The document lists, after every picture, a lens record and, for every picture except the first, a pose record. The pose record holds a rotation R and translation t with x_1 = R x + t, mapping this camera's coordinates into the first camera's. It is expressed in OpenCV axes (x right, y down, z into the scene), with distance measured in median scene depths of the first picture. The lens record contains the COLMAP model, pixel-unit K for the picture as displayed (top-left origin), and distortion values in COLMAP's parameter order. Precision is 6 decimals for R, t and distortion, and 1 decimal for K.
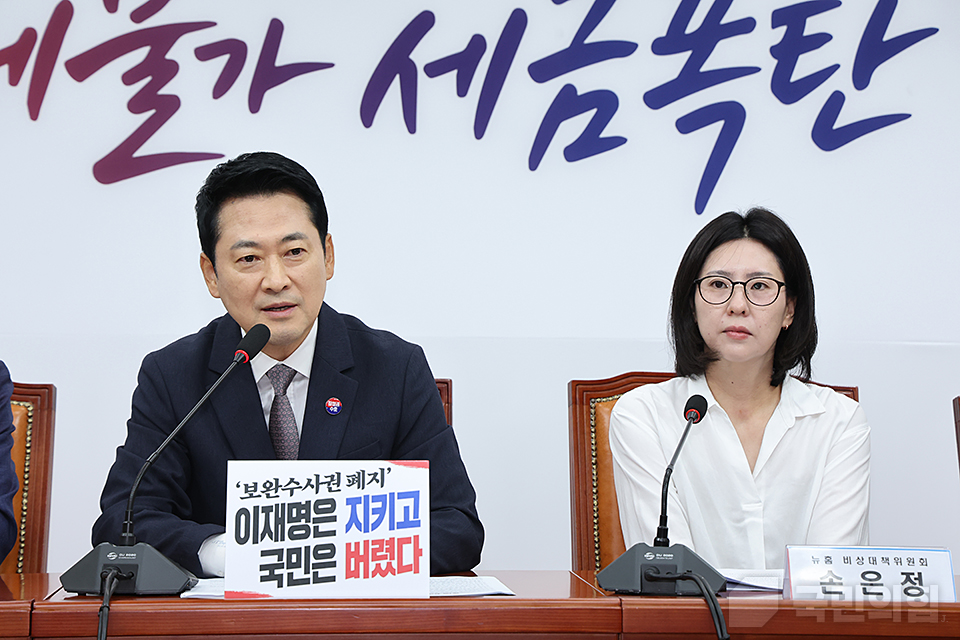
lens RADIAL K [[2405.4, 0, 476.9], [0, 2405.4, 301.4], [0, 0, 1]] dist [0.471495, -0.157514]
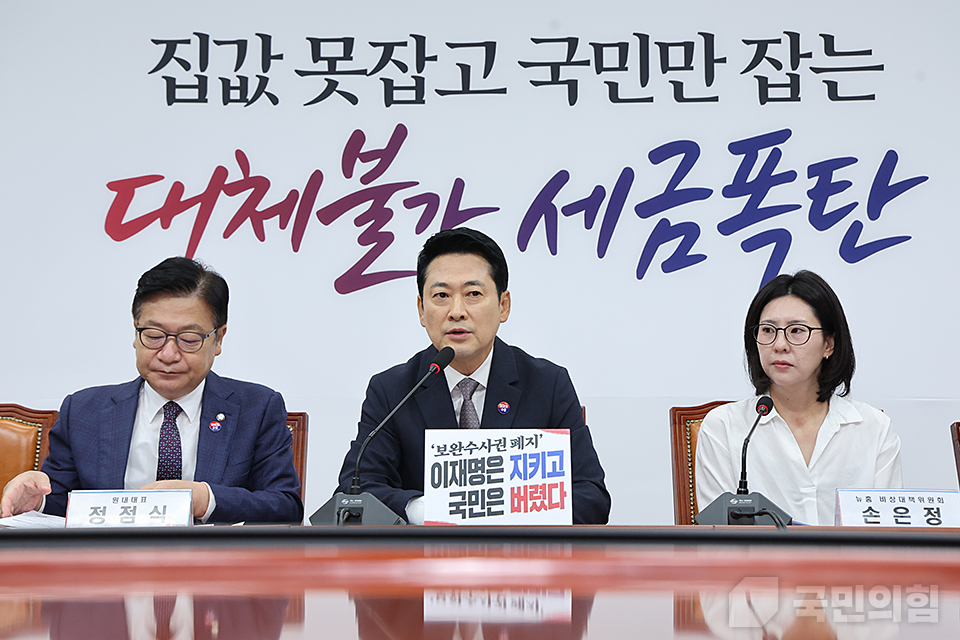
lens RADIAL K [[1647.6, 0, 476.5], [0, 1647.6, 304.9], [0, 0, 1]] dist [0.216309, 0.057748]
pose [[0.997121, -0.018429, -0.073555, -0.002421], [0.011755, 0.995858, -0.090161, 0.079656], [0.074912, 0.089037, 0.993207, 0.054296]]
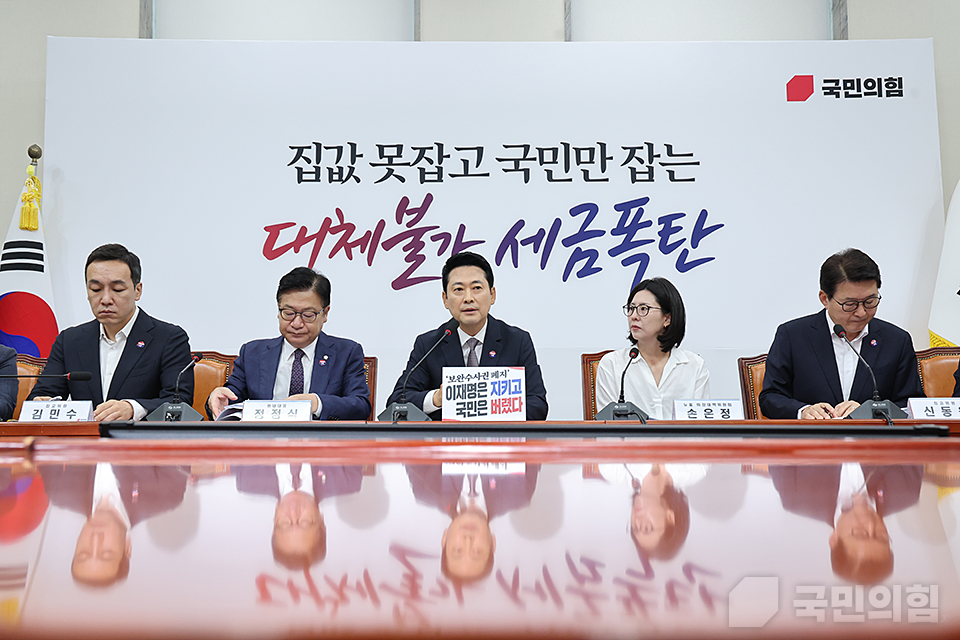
lens RADIAL K [[928.3, 0, 480.1], [0, 928.3, 320.6], [0, 0, 1]] dist [-0.006589, -0.012516]
pose [[0.997673, -0.016544, -0.066136, -0.002183], [0.012353, 0.997919, -0.063280, 0.078007], [0.067045, 0.062316, 0.995802, 0.064787]]
